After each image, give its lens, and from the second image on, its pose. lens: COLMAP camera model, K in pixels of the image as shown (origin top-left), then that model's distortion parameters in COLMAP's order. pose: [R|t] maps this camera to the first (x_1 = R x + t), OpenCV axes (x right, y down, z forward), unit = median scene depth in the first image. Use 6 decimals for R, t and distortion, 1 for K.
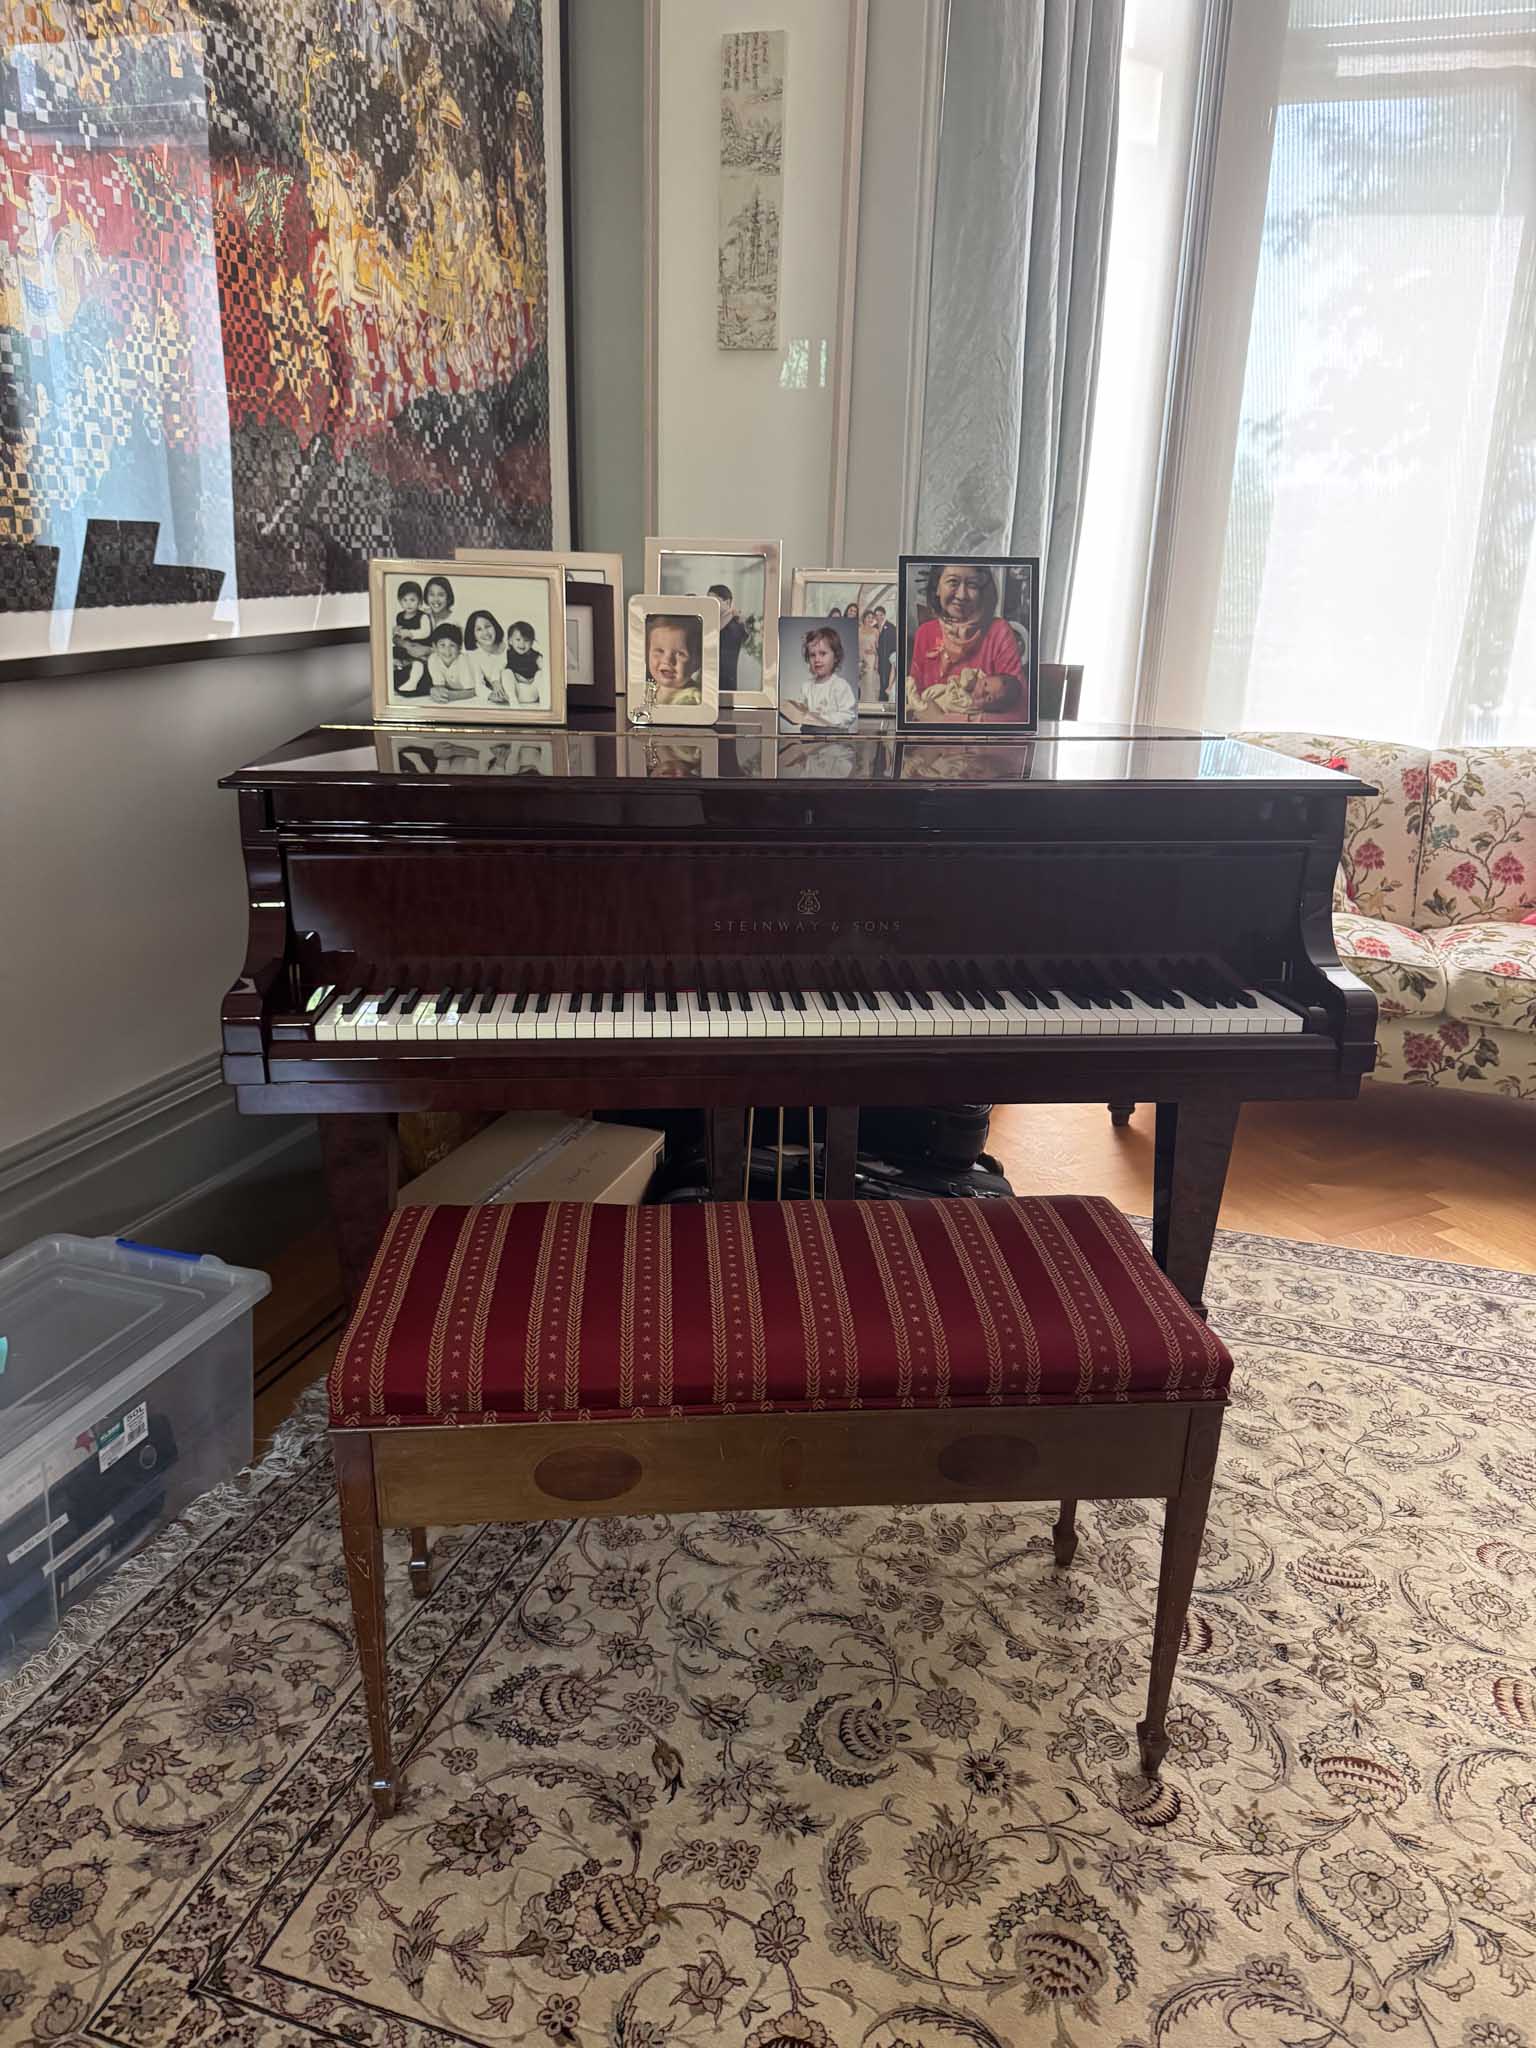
lens RADIAL K [[1438.6, 0, 768.0], [0, 1438.6, 1024.0], [0, 0, 1]] dist [-0.005858, -0.003243]
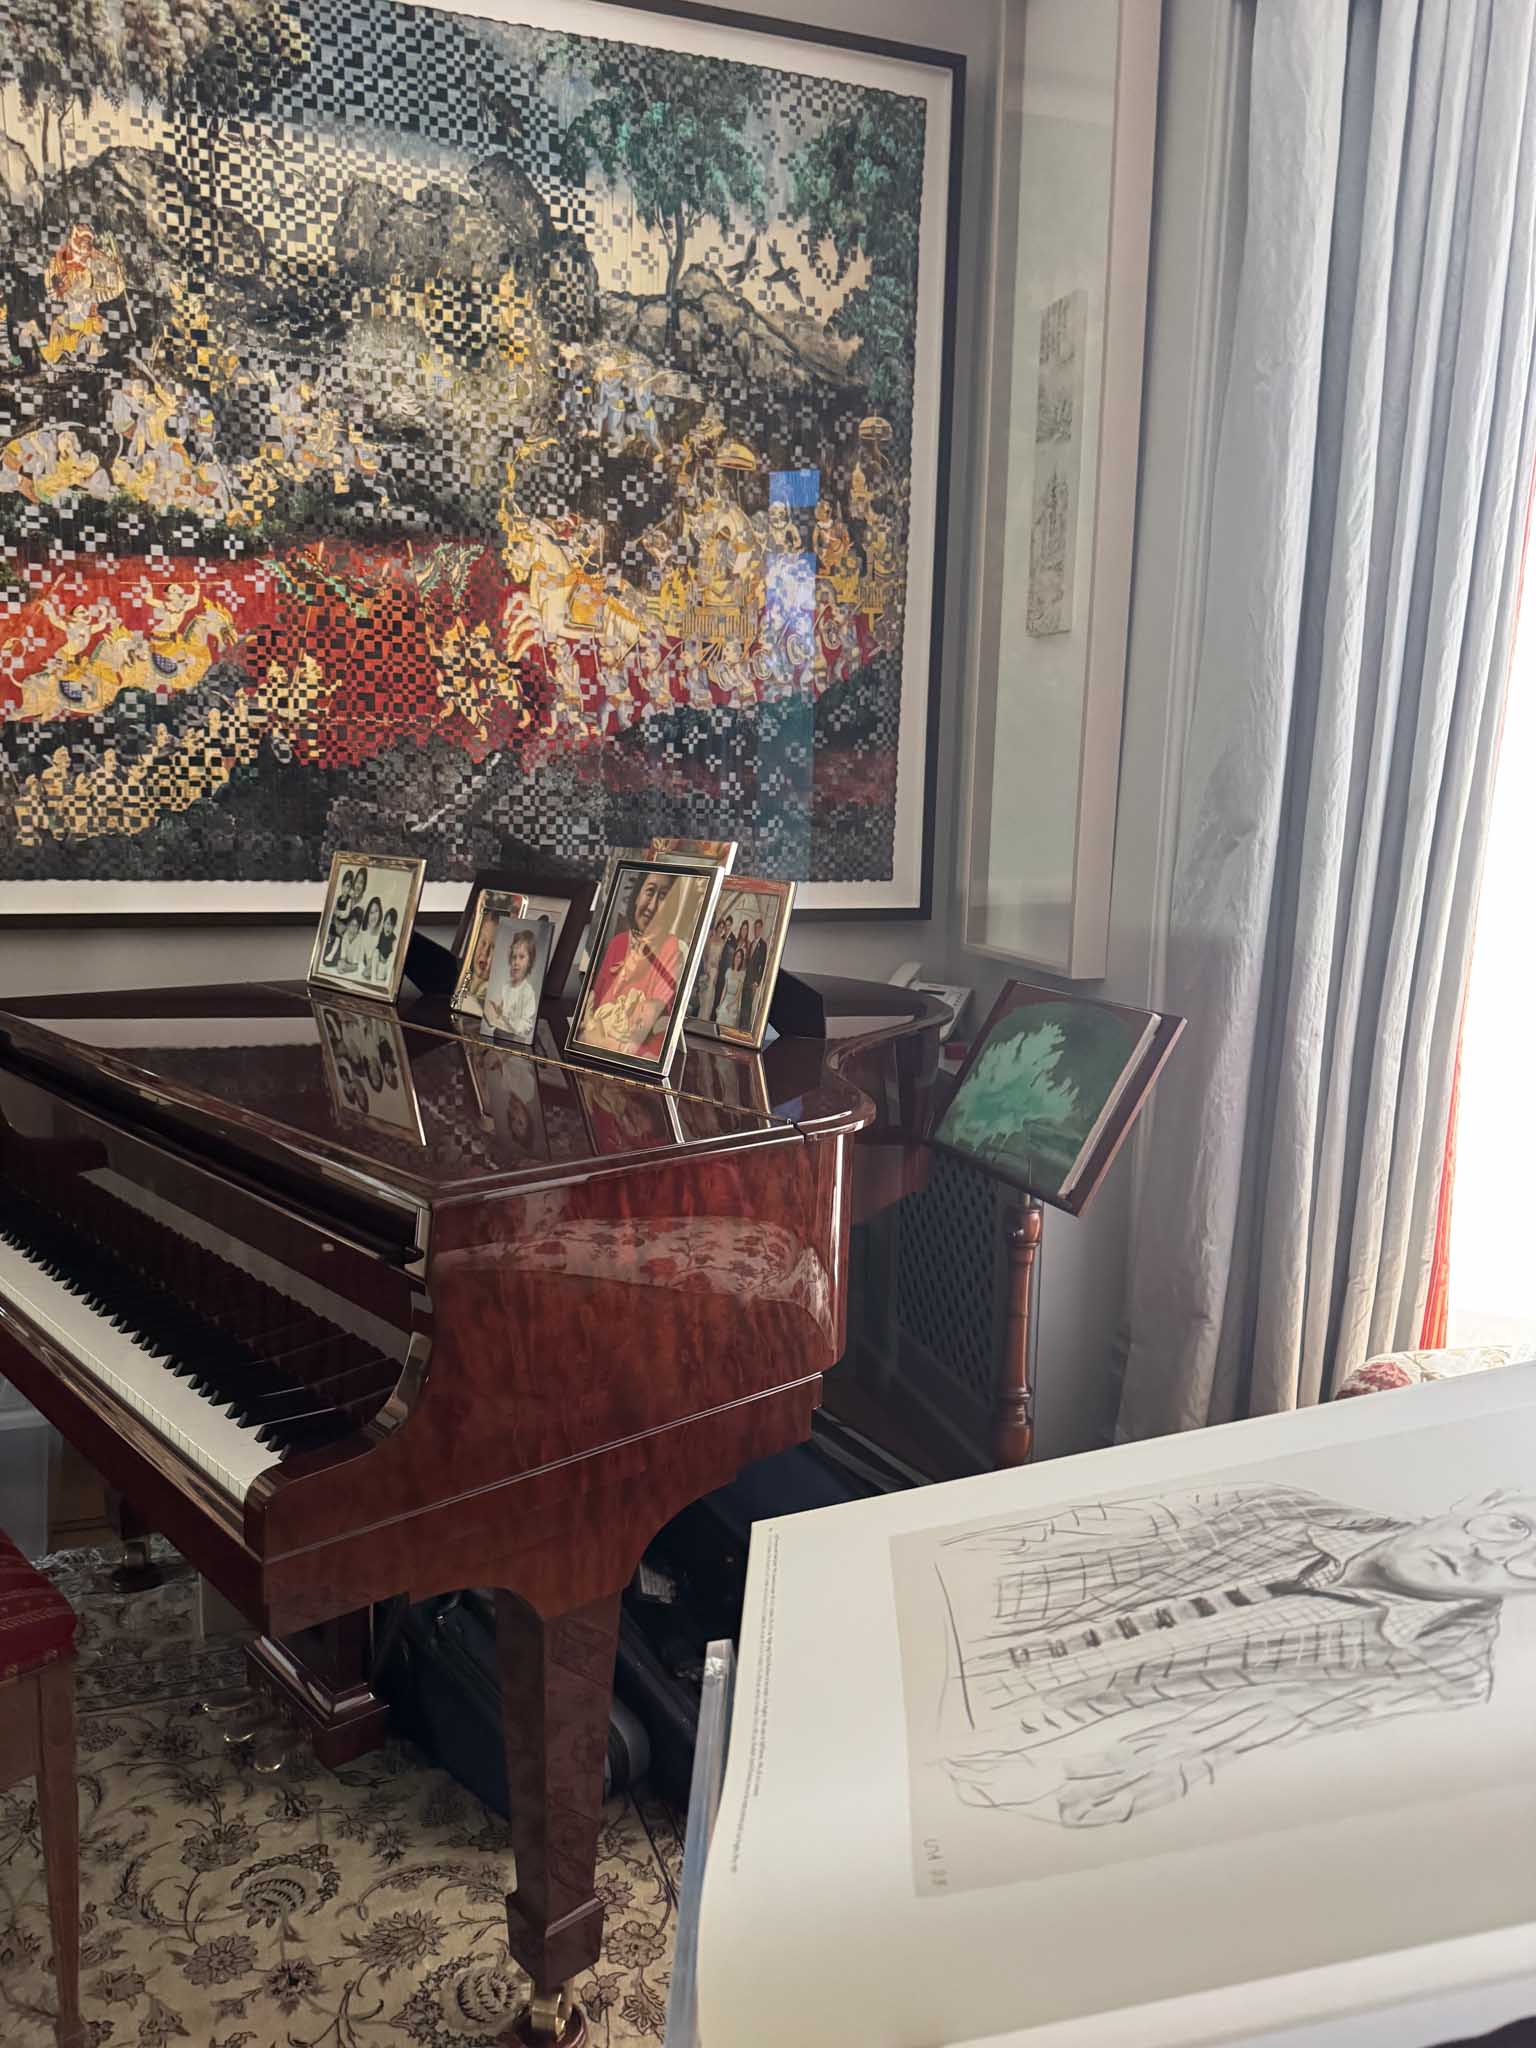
lens RADIAL K [[1462.8, 0, 768.0], [0, 1462.8, 1024.0], [0, 0, 1]] dist [0.196175, -0.440891]
pose [[0.617108, 0.106188, -0.779681, 0.800897], [-0.260980, 0.962388, -0.075492, -0.166812], [0.742339, 0.250068, 0.621610, 0.482321]]
